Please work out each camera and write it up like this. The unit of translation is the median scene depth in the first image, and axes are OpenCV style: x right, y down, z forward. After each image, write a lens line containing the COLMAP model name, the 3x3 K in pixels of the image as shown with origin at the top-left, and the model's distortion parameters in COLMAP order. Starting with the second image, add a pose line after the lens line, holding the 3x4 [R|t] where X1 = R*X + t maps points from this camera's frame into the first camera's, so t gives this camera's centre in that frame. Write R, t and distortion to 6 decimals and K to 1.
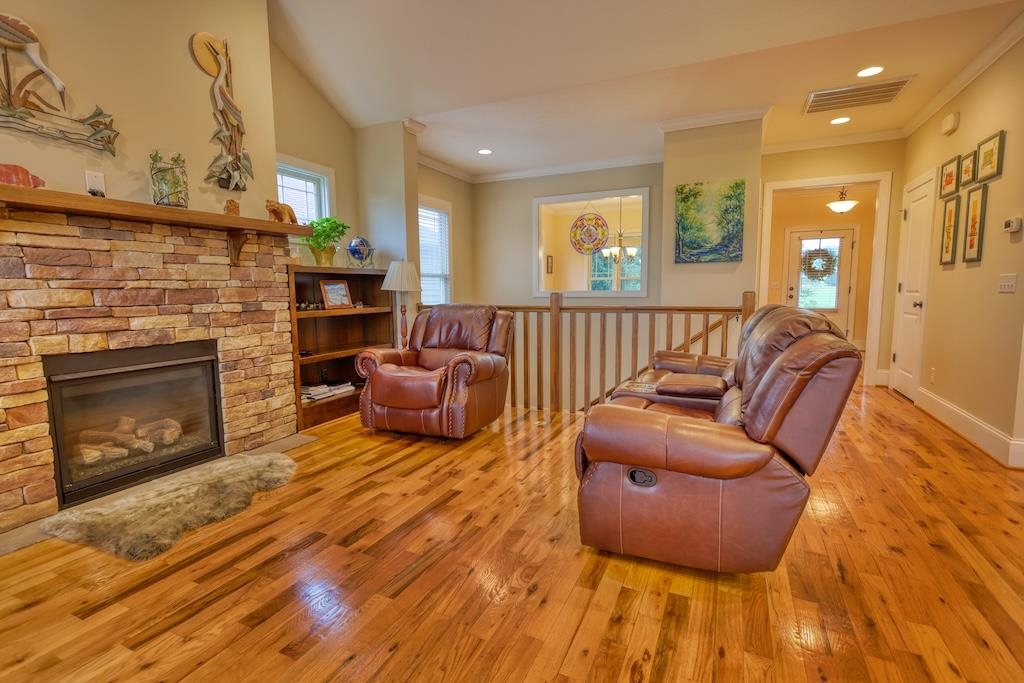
lens RADIAL K [[471.9, 0, 515.0], [0, 471.9, 343.5], [0, 0, 1]] dist [0.001841, -0.000302]
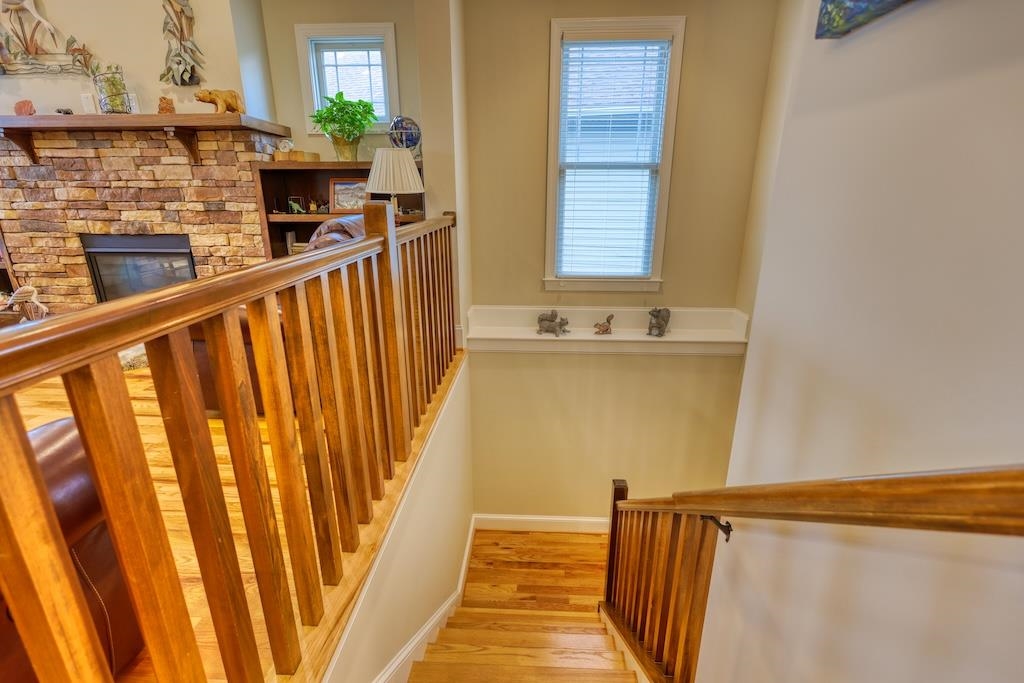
lens RADIAL K [[471.9, 0, 512.5], [0, 471.9, 336.9], [0, 0, 1]] dist [0.001841, -0.000302]
pose [[0.372047, 0.287917, -0.882431, 0.768317], [-0.110841, 0.957655, 0.265729, -0.172096], [0.921572, -0.001054, 0.388206, 1.366522]]
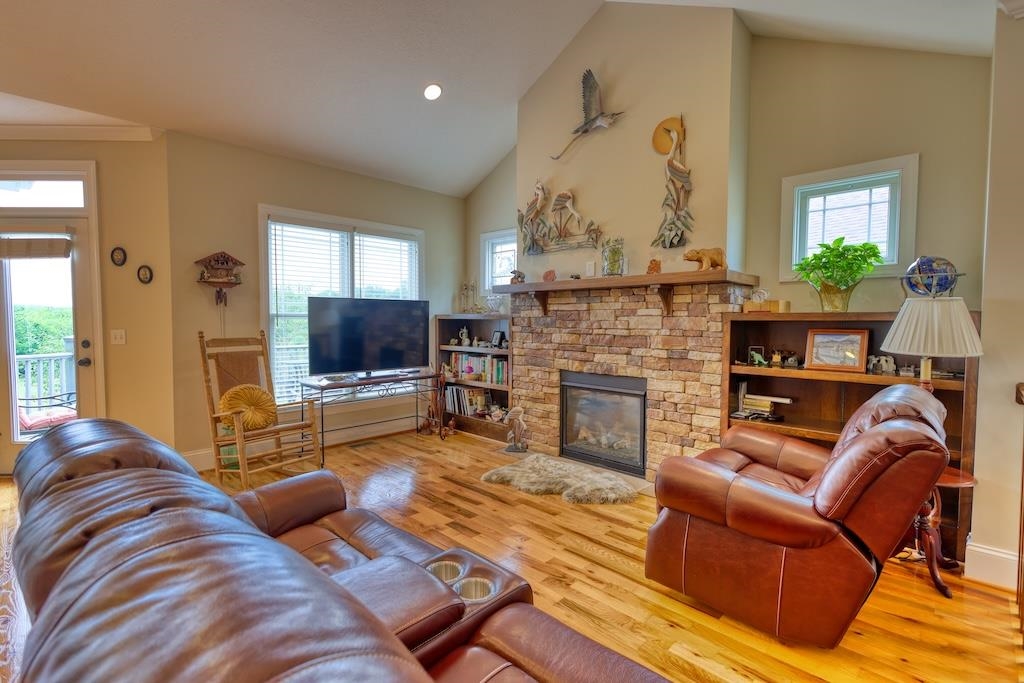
lens RADIAL K [[471.9, 0, 506.6], [0, 471.9, 339.7], [0, 0, 1]] dist [0.001841, -0.000302]
pose [[-0.340506, 0.053924, -0.938695, 0.631997], [-0.105597, 0.989845, 0.095167, -0.194005], [0.934294, 0.131529, -0.331353, 1.127581]]
